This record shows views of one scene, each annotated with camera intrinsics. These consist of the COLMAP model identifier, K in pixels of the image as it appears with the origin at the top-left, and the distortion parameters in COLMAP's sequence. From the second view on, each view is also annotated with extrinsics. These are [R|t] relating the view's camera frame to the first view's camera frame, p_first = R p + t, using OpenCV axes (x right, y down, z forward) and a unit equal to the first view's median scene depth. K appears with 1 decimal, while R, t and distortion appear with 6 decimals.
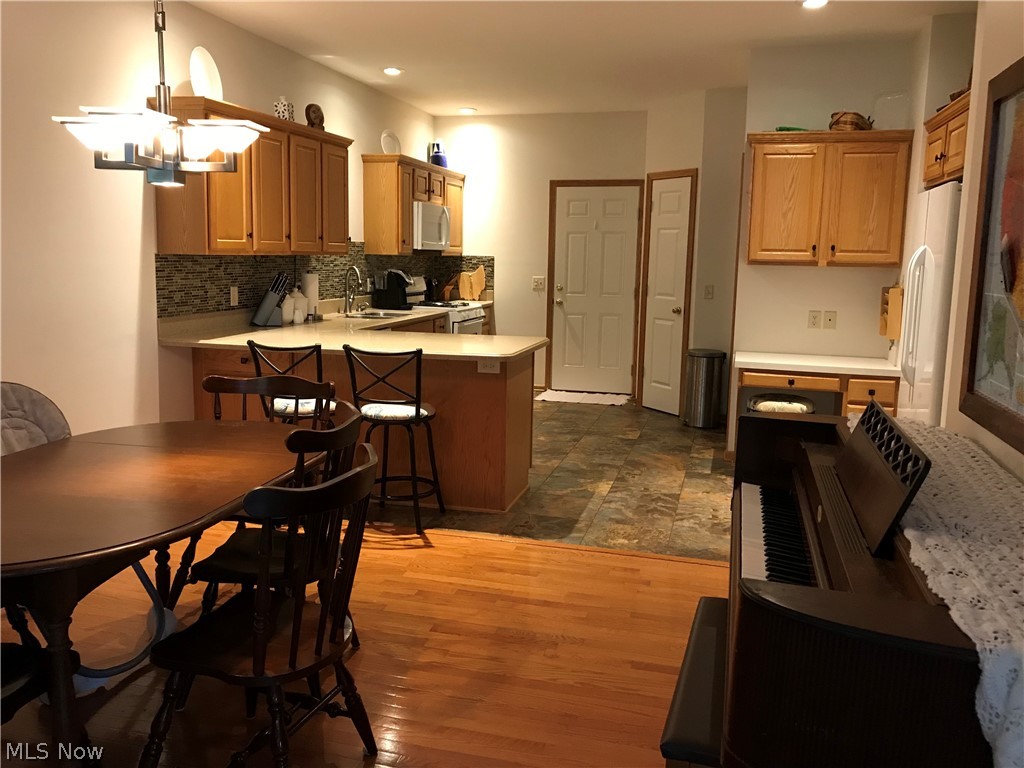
lens RADIAL K [[850.0, 0, 505.4], [0, 850.0, 390.9], [0, 0, 1]] dist [0.041409, -0.053620]
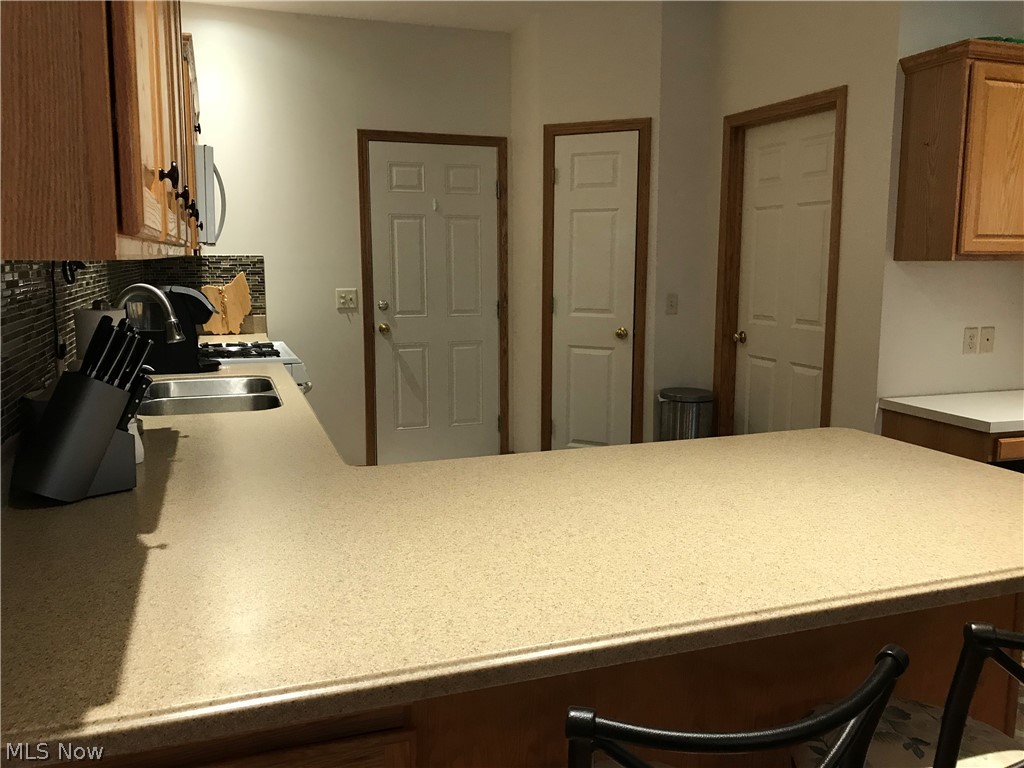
lens RADIAL K [[850.0, 0, 521.2], [0, 850.0, 381.4], [0, 0, 1]] dist [0.041409, -0.053620]
pose [[0.816537, -0.096735, 0.569130, -0.249504], [0.103572, 0.994412, 0.020425, -0.081327], [-0.567926, 0.042268, 0.821994, 0.517979]]
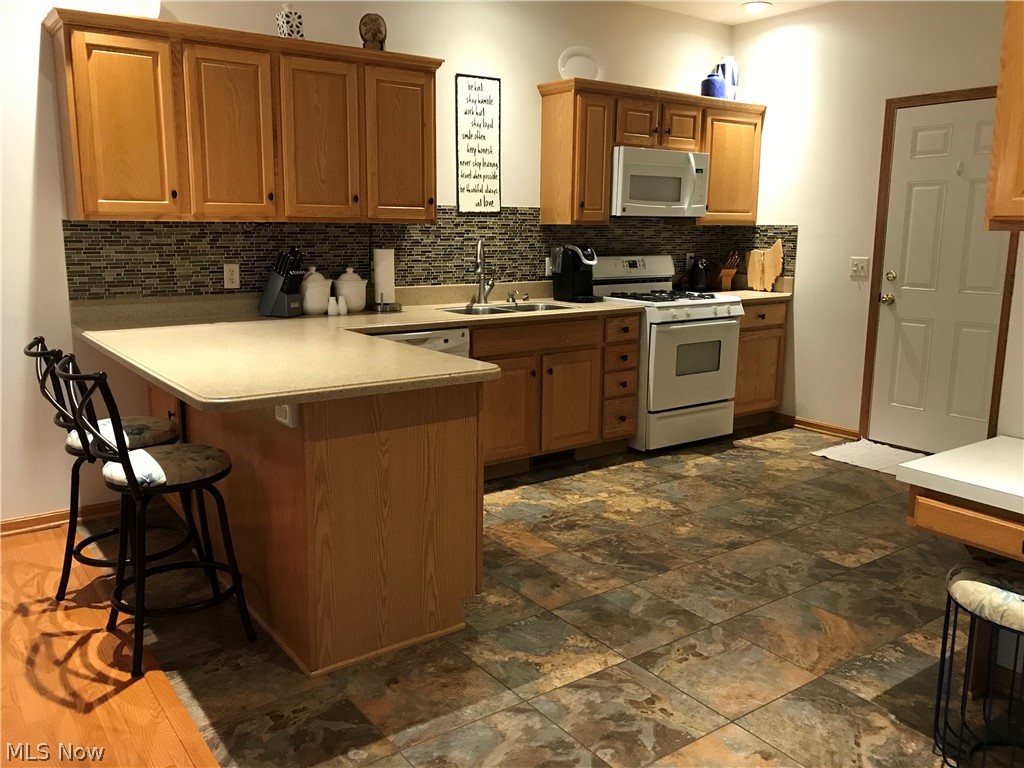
lens RADIAL K [[850.0, 0, 501.0], [0, 850.0, 374.4], [0, 0, 1]] dist [0.041409, -0.053620]
pose [[0.775051, 0.097824, -0.624281, 0.279319], [-0.095256, 0.994742, 0.037614, -0.056235], [0.624678, 0.030313, 0.780294, 0.415245]]
